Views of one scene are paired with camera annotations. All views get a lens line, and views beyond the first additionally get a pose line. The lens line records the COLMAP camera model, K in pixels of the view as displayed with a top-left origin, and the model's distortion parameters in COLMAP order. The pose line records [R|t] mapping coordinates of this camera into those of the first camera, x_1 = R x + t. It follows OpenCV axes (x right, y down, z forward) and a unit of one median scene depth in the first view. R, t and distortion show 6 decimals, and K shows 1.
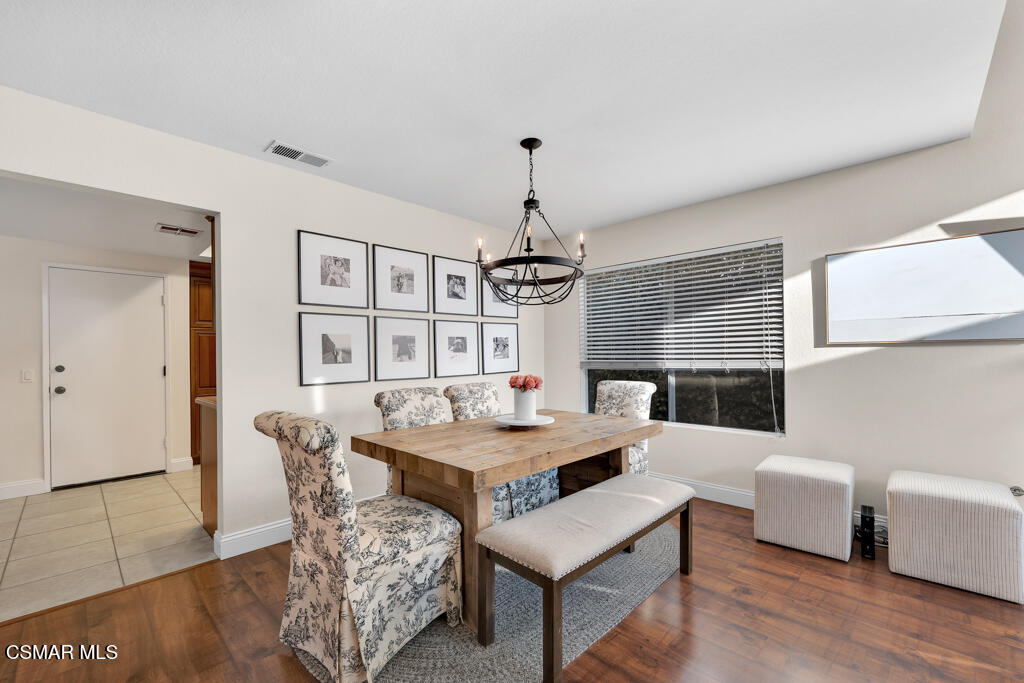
lens RADIAL K [[425.9, 0, 506.8], [0, 425.9, 352.0], [0, 0, 1]] dist [-0.001731, -0.000166]
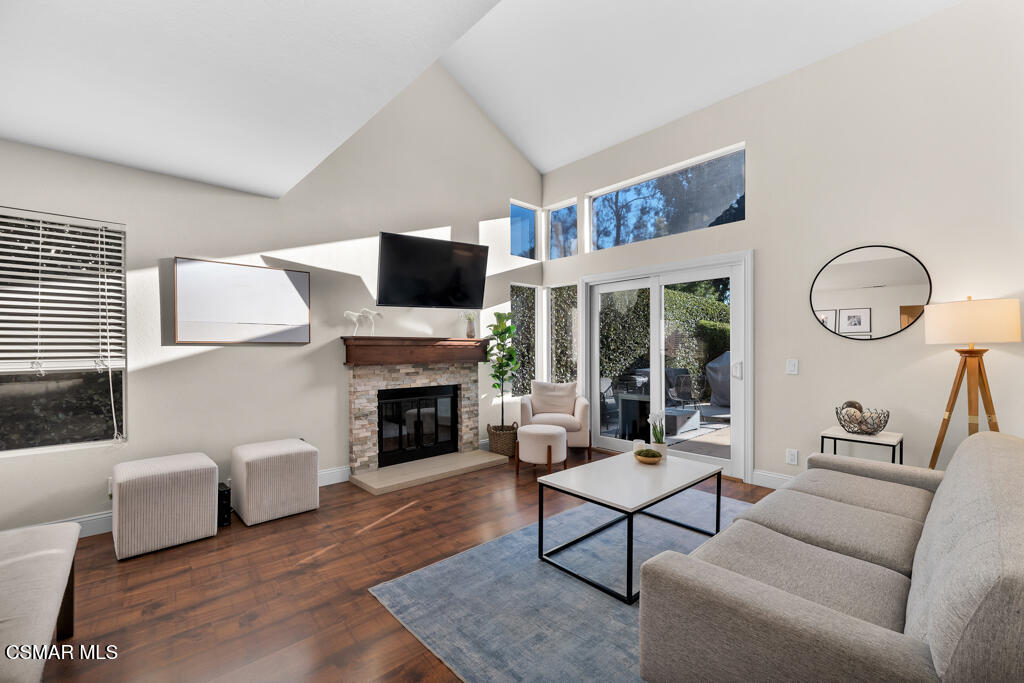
lens RADIAL K [[425.9, 0, 508.2], [0, 425.9, 352.1], [0, 0, 1]] dist [-0.001731, -0.000166]
pose [[0.056113, 0.004223, 0.998415, -0.280508], [-0.005573, 0.999977, -0.003916, 0.005005], [-0.998409, -0.005345, 0.056136, 0.154370]]
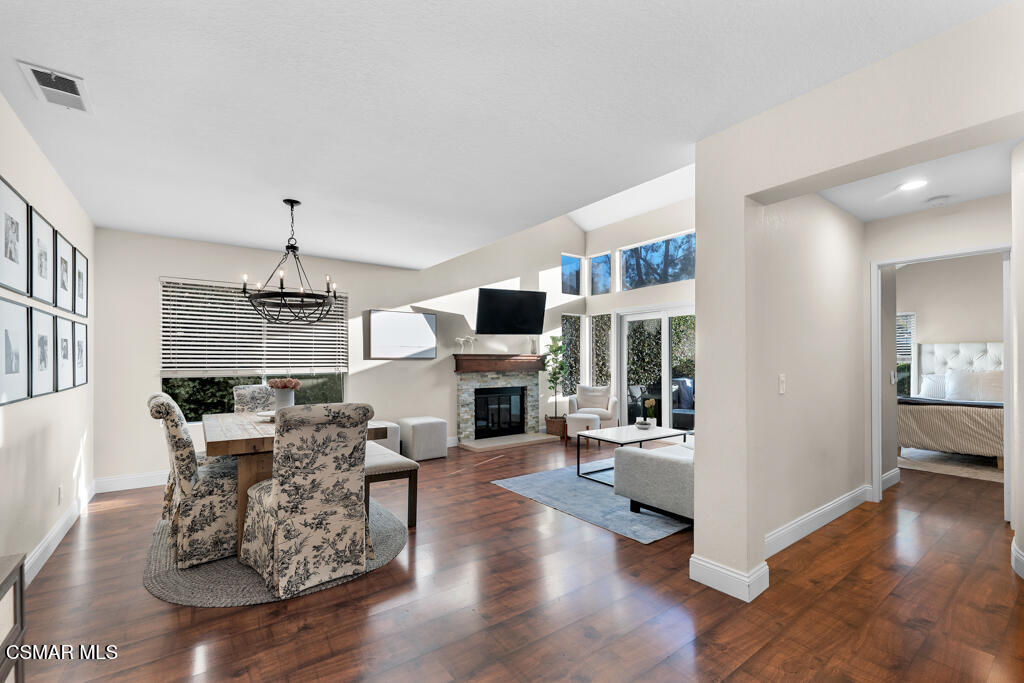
lens RADIAL K [[425.9, 0, 504.0], [0, 425.9, 359.6], [0, 0, 1]] dist [-0.001731, -0.000166]
pose [[0.183171, 0.015527, 0.982958, -1.111830], [-0.006940, 0.999871, -0.014500, 0.011479], [-0.983057, -0.004166, 0.183255, 0.114924]]
